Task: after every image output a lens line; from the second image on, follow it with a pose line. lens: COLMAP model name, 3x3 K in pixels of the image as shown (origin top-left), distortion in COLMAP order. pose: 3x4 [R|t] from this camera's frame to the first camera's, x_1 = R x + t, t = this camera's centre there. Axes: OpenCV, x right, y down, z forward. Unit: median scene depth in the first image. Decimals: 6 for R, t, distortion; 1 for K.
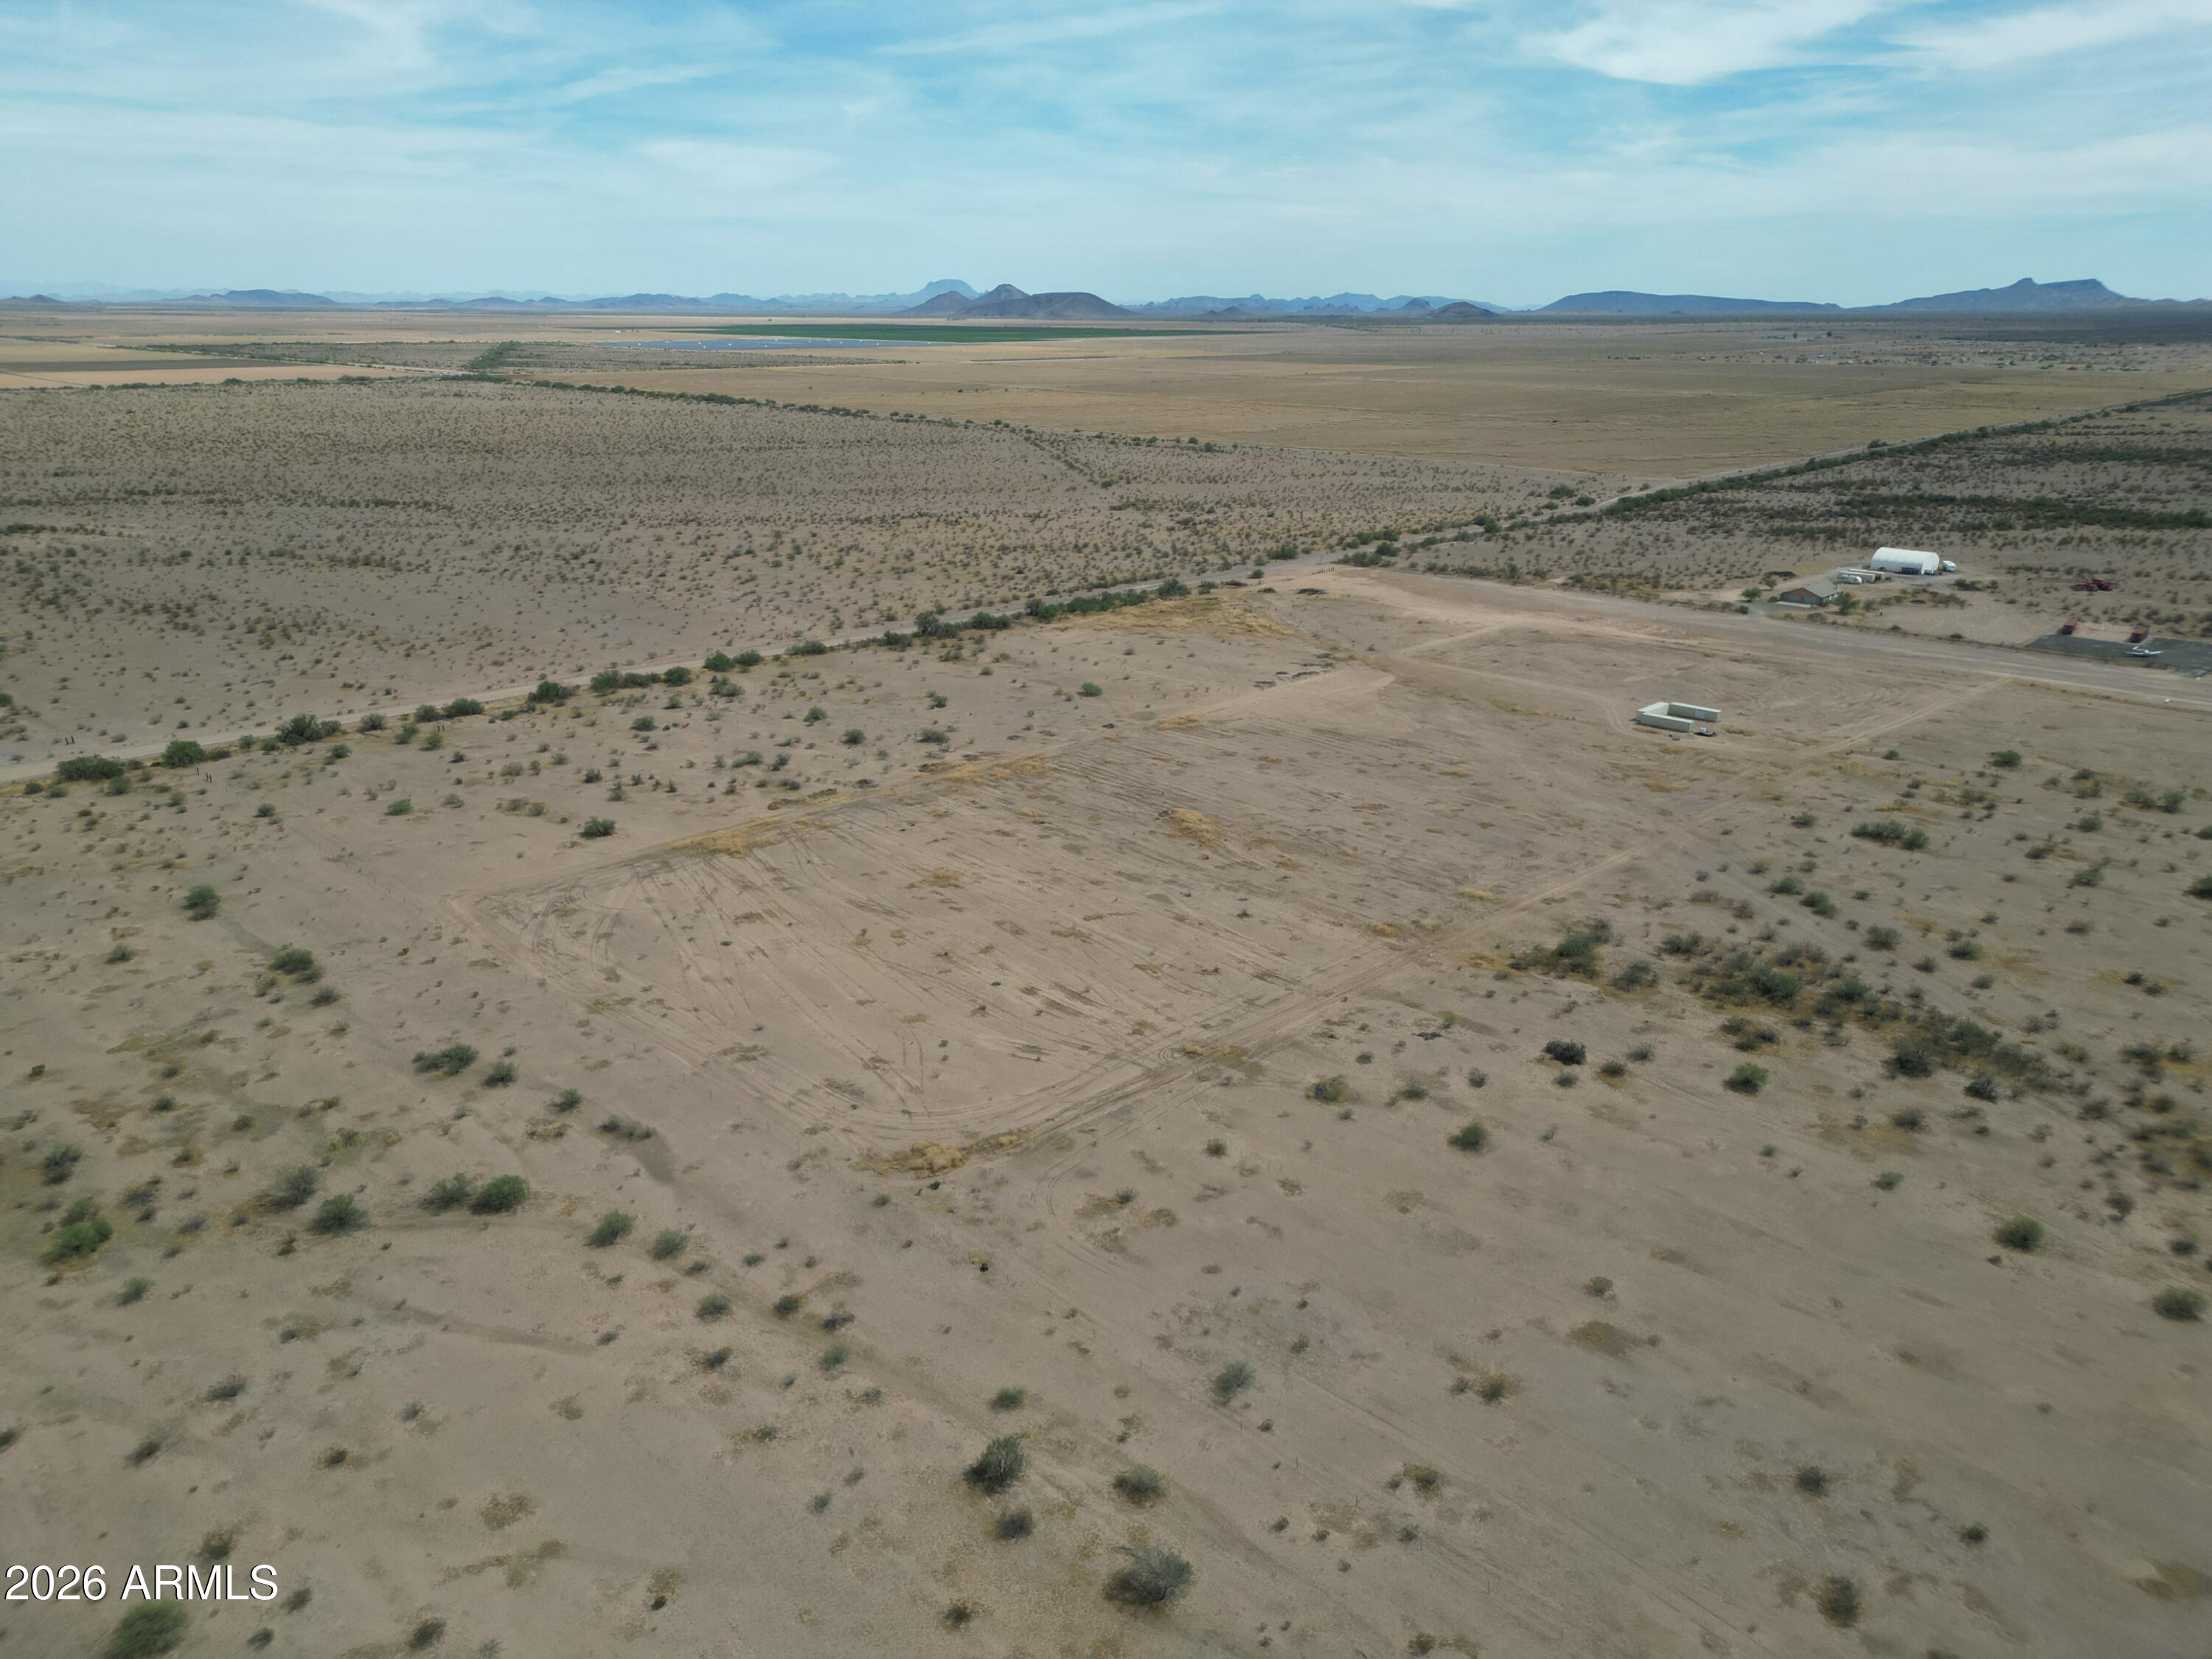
lens RADIAL K [[1542.1, 0, 1109.7], [0, 1542.1, 832.2], [0, 0, 1]] dist [0.082001, -0.095463]
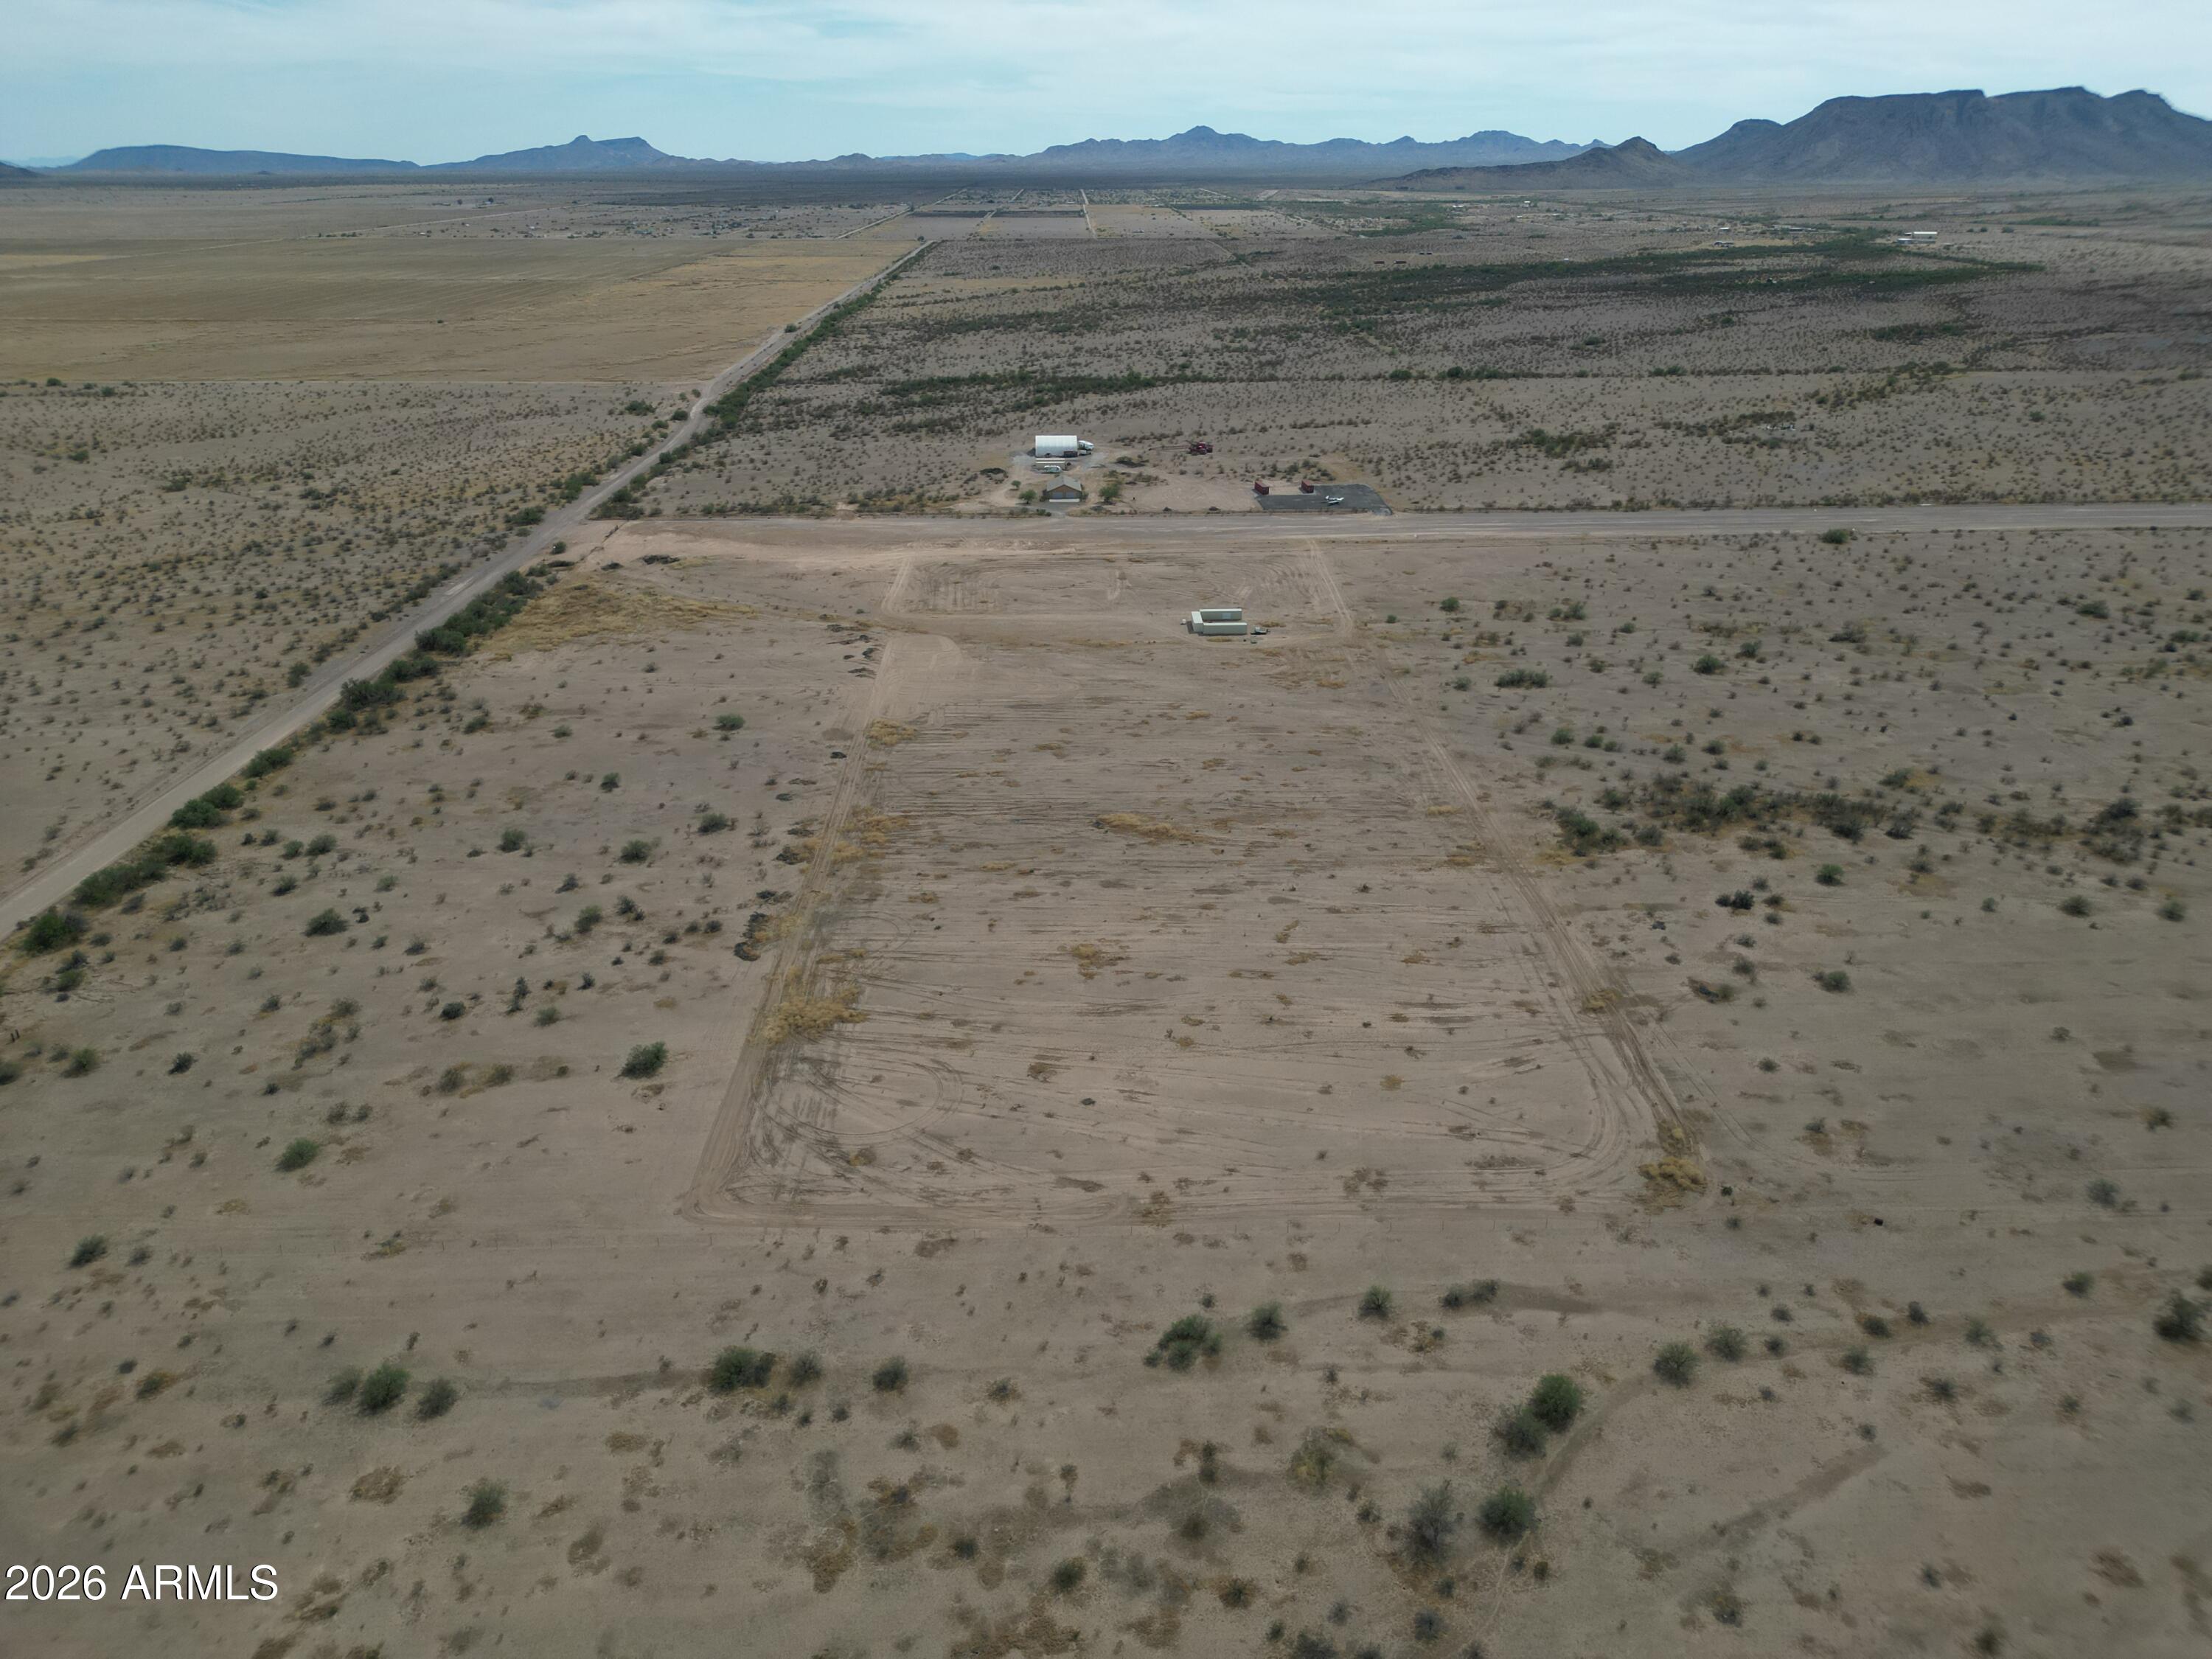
lens RADIAL K [[1554.2, 0, 1106.4], [0, 1554.2, 834.9], [0, 0, 1]] dist [0.025830, -0.008283]
pose [[0.692887, -0.292510, 0.659050, -1.089686], [0.238474, 0.955545, 0.173387, -0.312313], [-0.680469, 0.037029, 0.731841, 0.496547]]
